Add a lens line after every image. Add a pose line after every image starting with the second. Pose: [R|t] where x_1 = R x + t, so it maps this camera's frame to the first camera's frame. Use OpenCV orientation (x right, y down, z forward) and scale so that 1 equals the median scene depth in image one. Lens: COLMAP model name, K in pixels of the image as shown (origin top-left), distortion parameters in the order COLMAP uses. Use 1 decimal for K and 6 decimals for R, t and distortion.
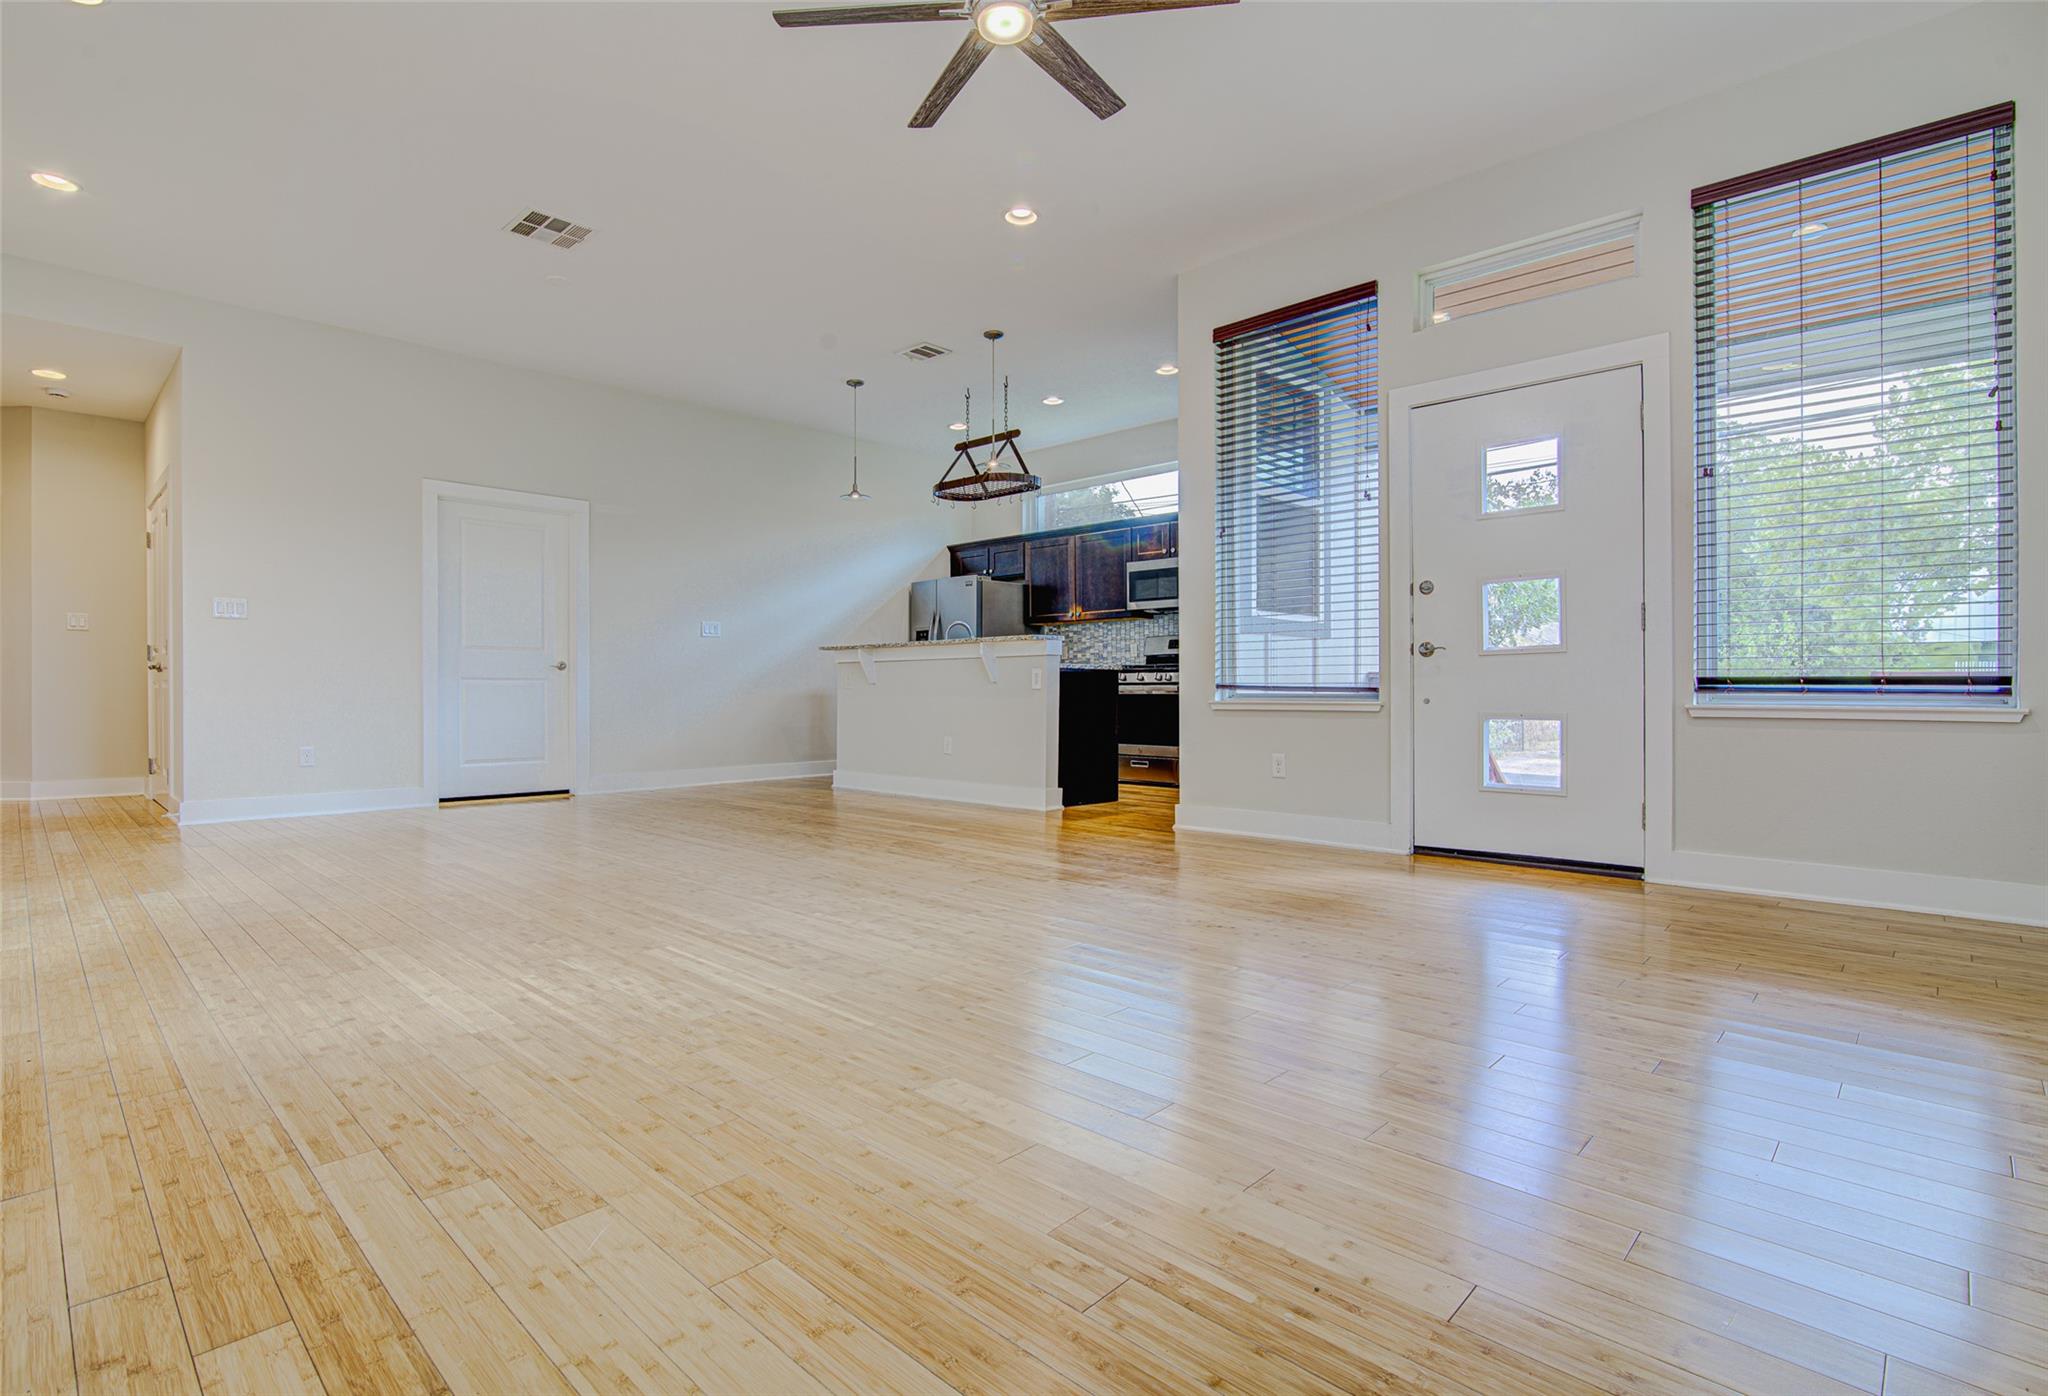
lens RADIAL K [[1007.8, 0, 1021.0], [0, 1007.8, 684.3], [0, 0, 1]] dist [-0.022883, -0.000069]
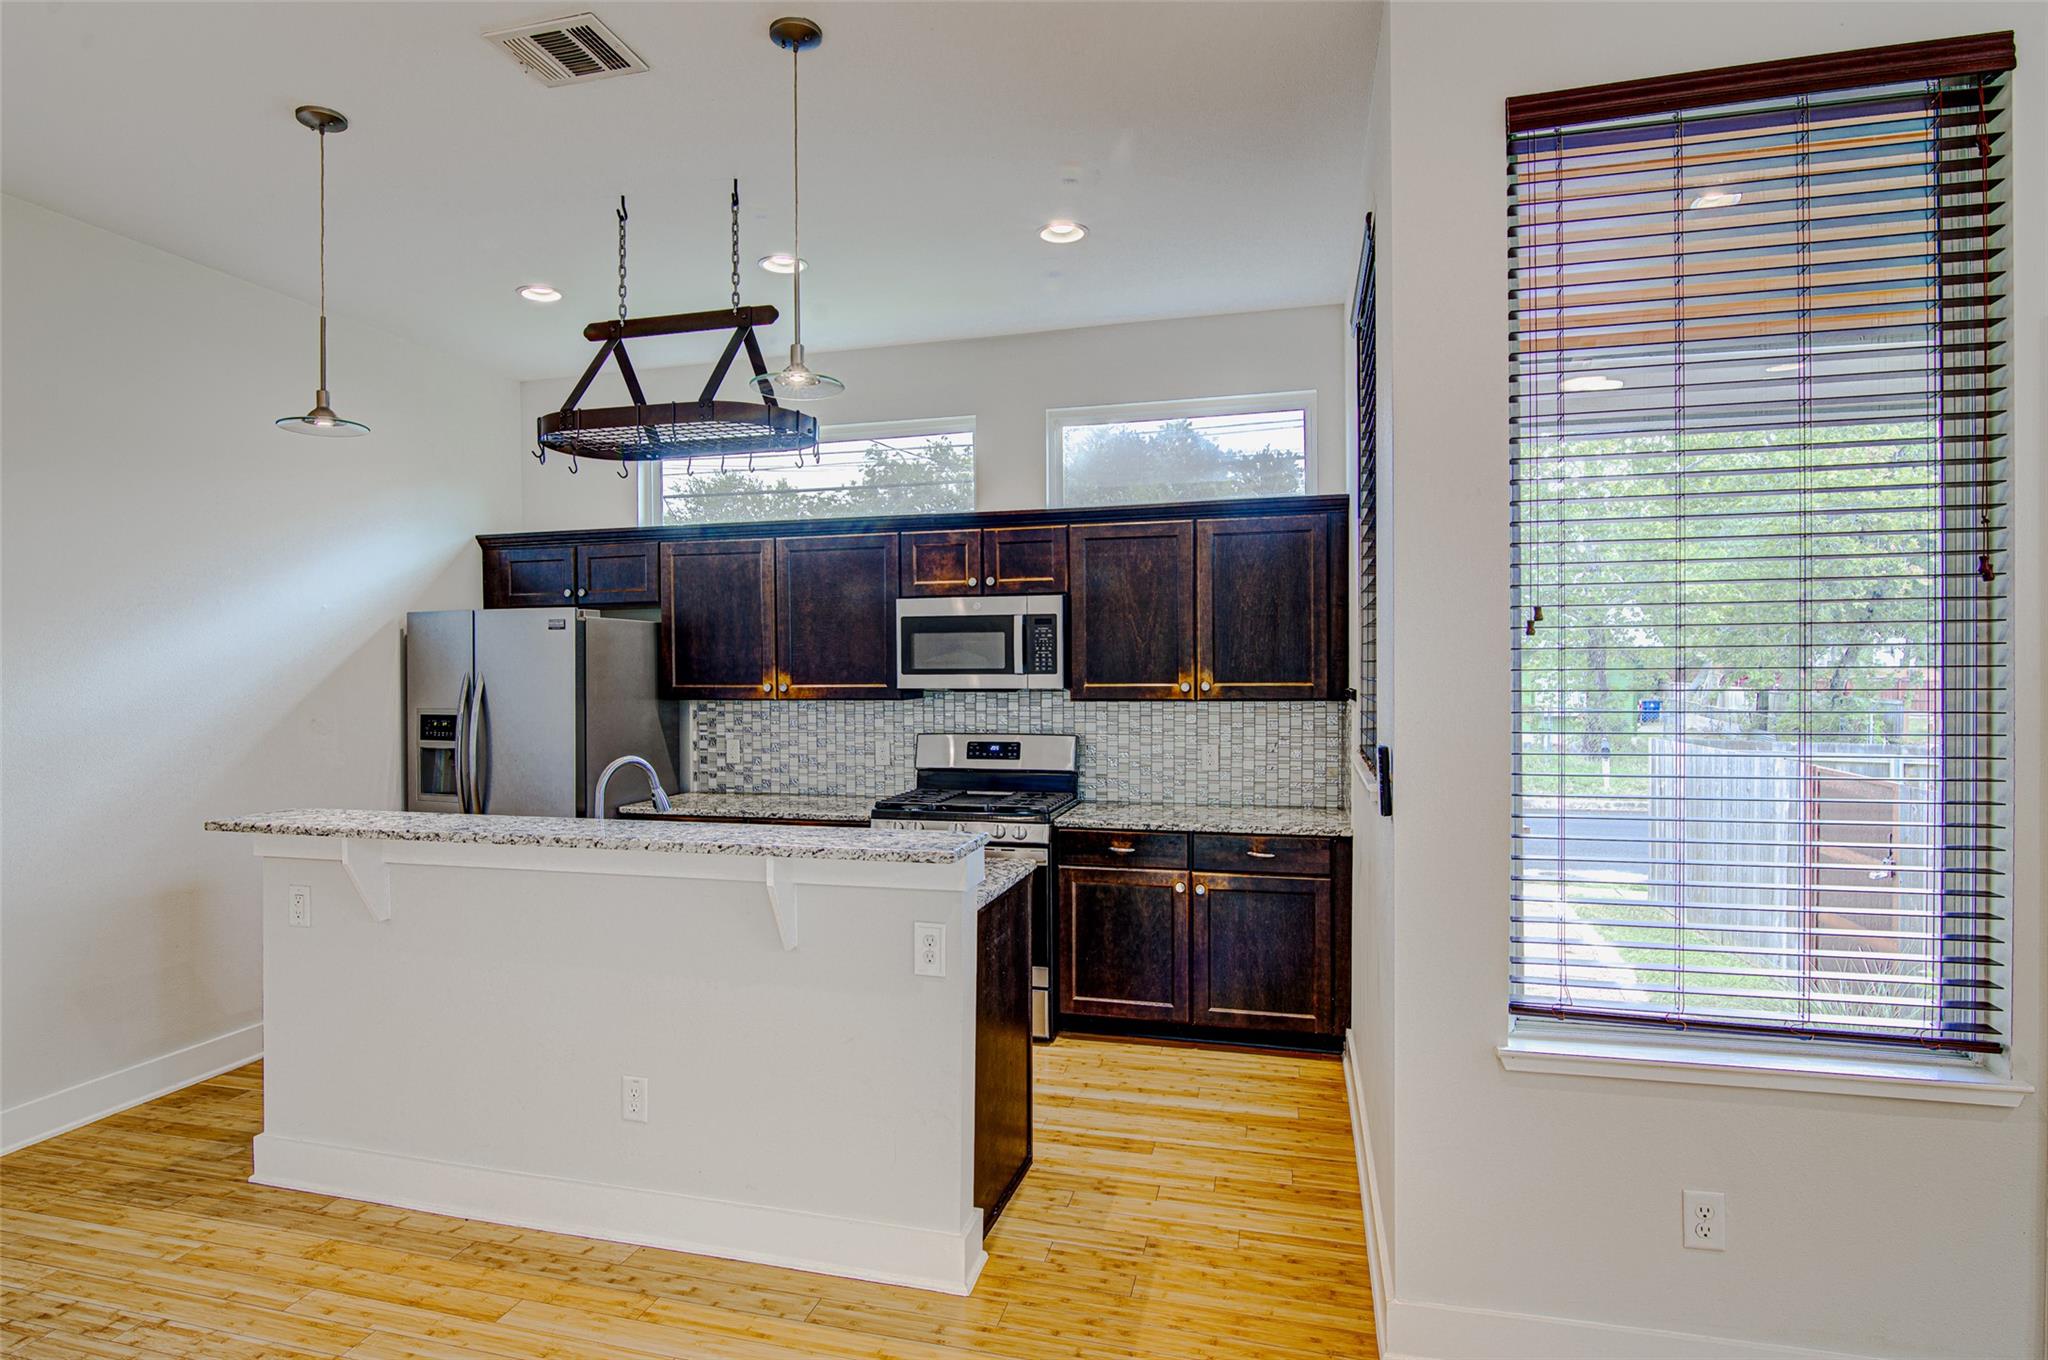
lens RADIAL K [[1099.8, 0, 1009.5], [0, 1099.8, 680.8], [0, 0, 1]] dist [-0.011209, 0.000859]
pose [[0.878519, -0.008738, 0.477627, -0.131180], [0.000901, 0.999861, 0.016634, -0.095667], [-0.477706, -0.014183, 0.878405, 0.506806]]
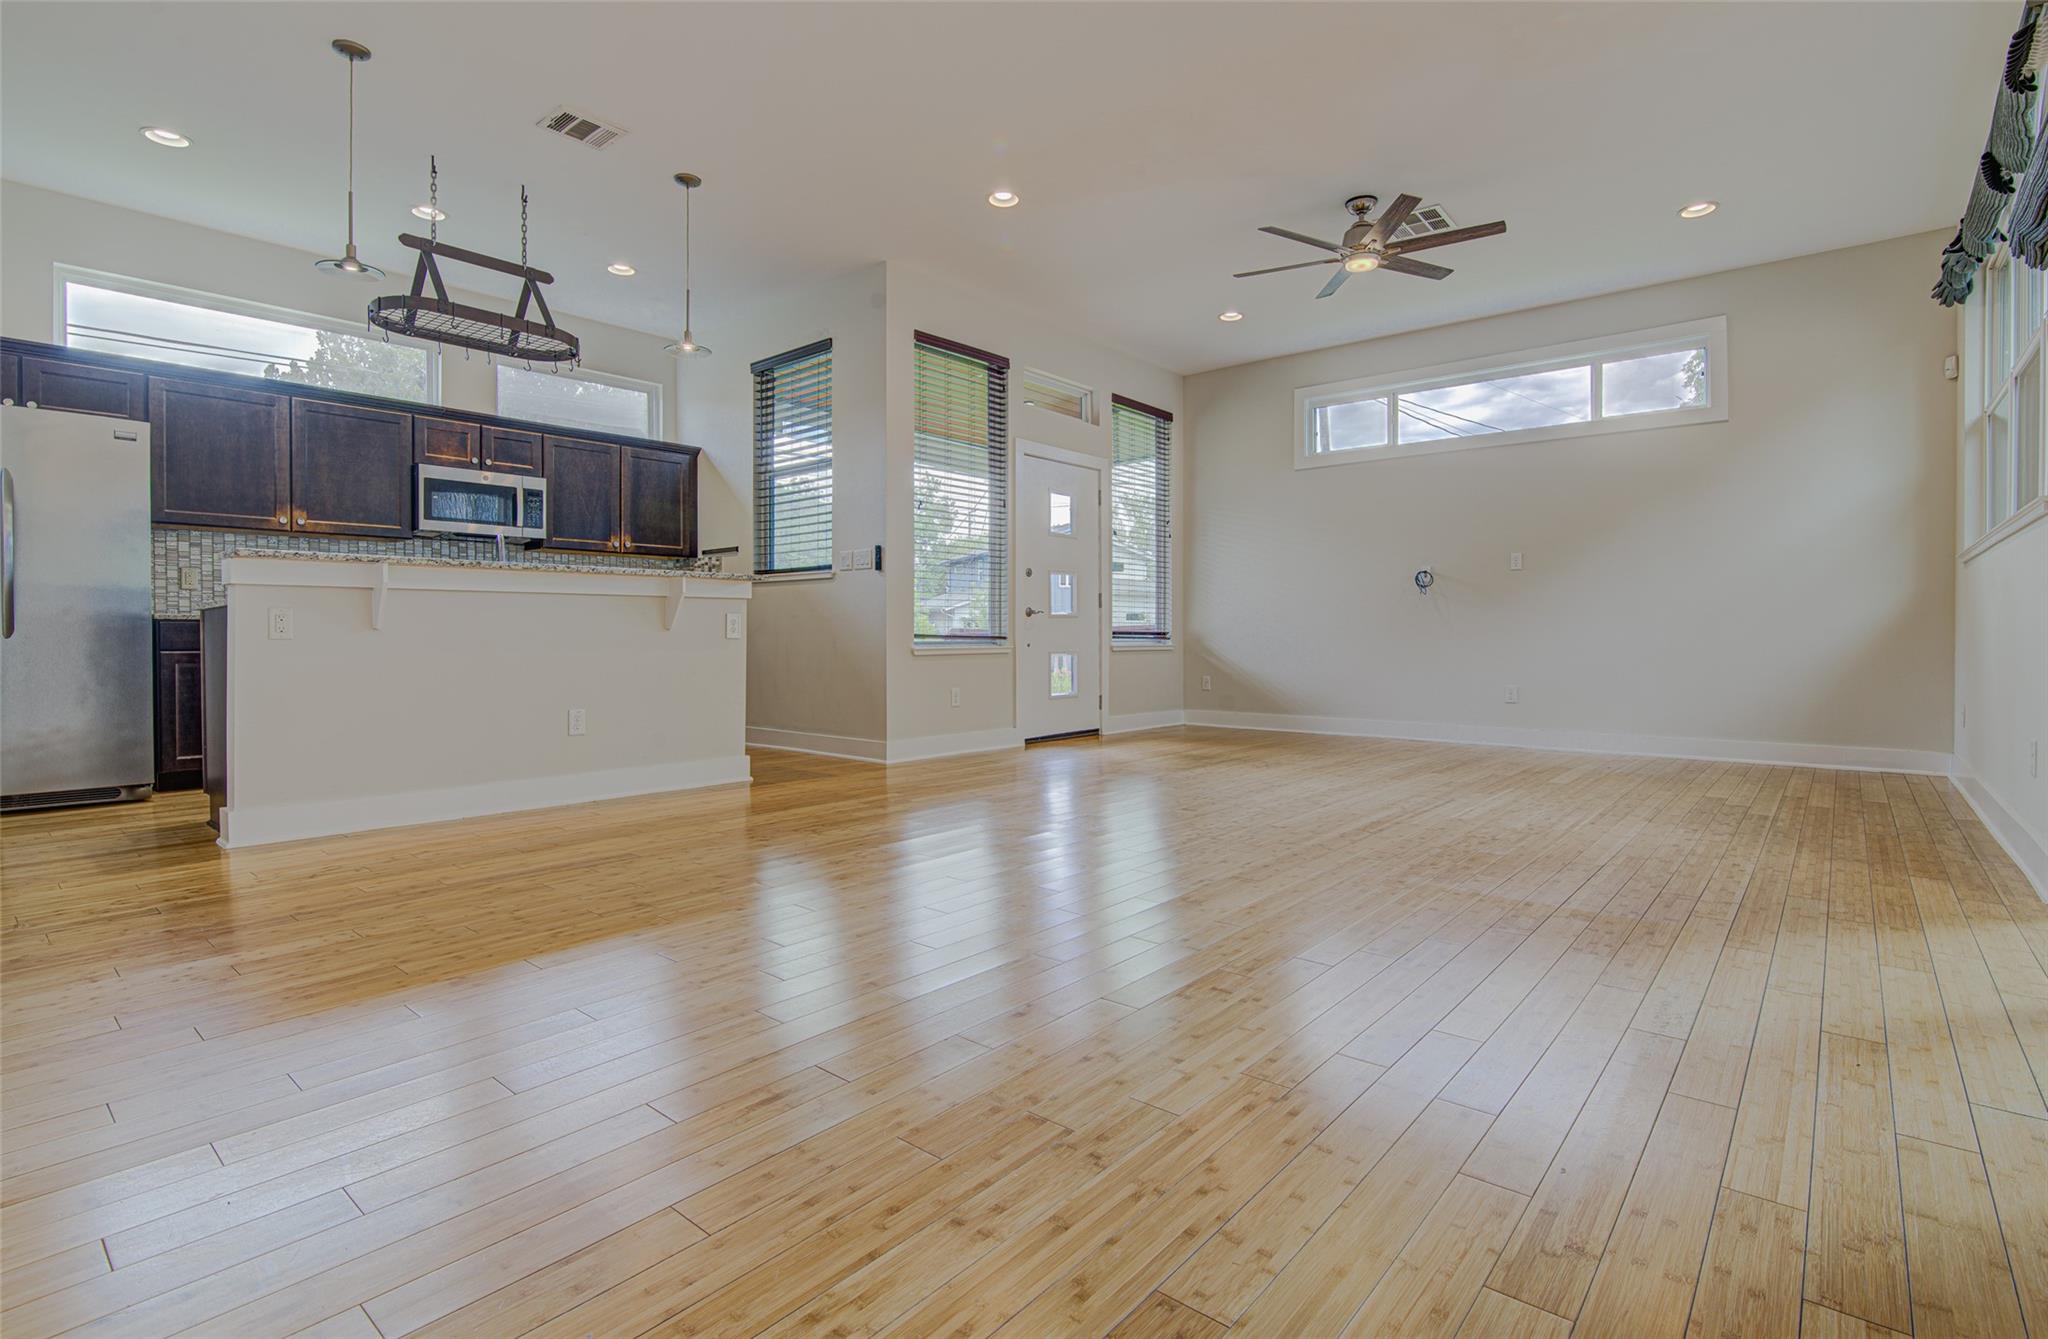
lens RADIAL K [[942.0, 0, 1026.9], [0, 942.0, 659.2], [0, 0, 1]] dist [-0.018052, 0.000126]
pose [[-0.048718, -0.023740, 0.998530, -0.649629], [-0.005674, 0.999708, 0.023492, 0.002103], [-0.998796, -0.004521, -0.048839, 0.653544]]
